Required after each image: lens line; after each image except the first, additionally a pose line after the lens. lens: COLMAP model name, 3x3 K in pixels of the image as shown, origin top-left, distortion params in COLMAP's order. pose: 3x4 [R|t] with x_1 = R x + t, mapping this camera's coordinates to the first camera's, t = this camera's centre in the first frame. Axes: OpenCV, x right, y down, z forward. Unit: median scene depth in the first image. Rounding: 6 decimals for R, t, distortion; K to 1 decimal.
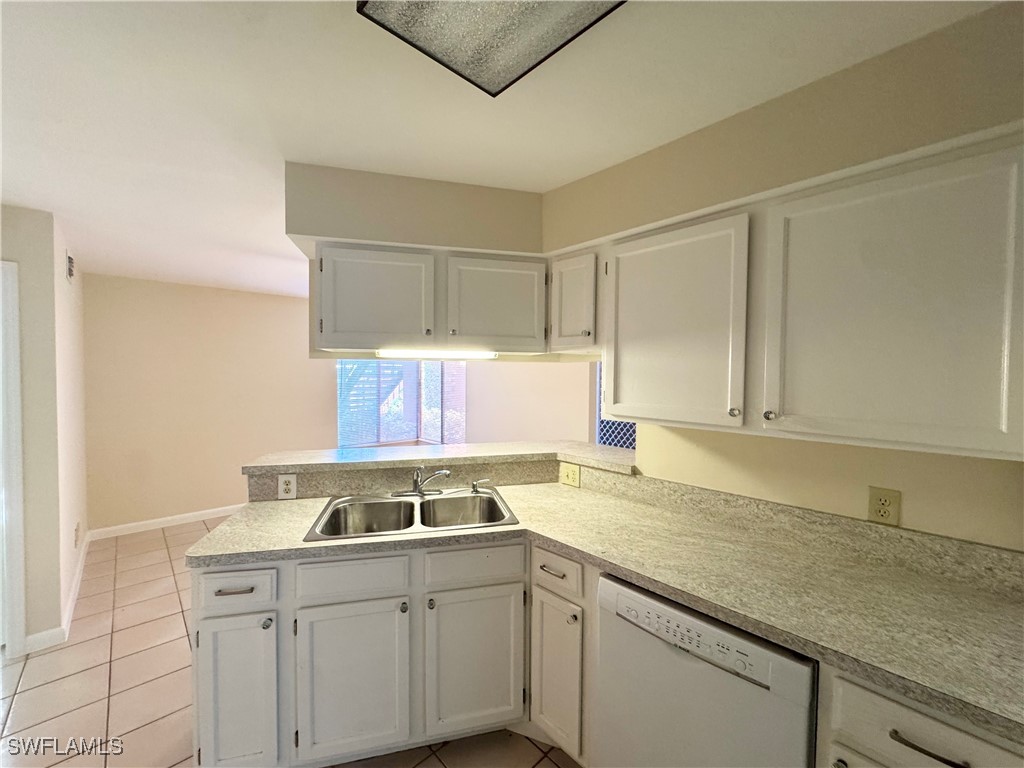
lens RADIAL K [[414.5, 0, 512.3], [0, 414.5, 383.4], [0, 0, 1]] dist [0.000428, 0.000003]
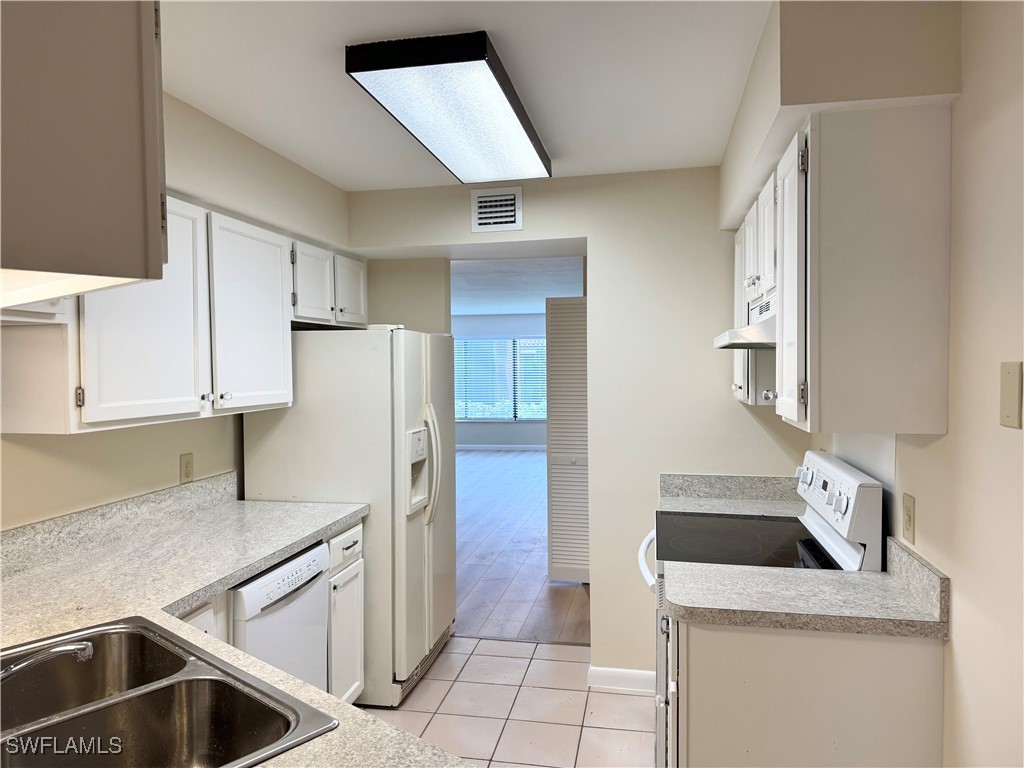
lens RADIAL K [[723.8, 0, 510.8], [0, 723.8, 383.7], [0, 0, 1]] dist [0.058071, 0.000947]
pose [[-0.583315, -0.021732, 0.811955, -1.182595], [0.028687, 0.998467, 0.047333, -0.025014], [-0.811739, 0.050903, -0.581798, 1.219466]]
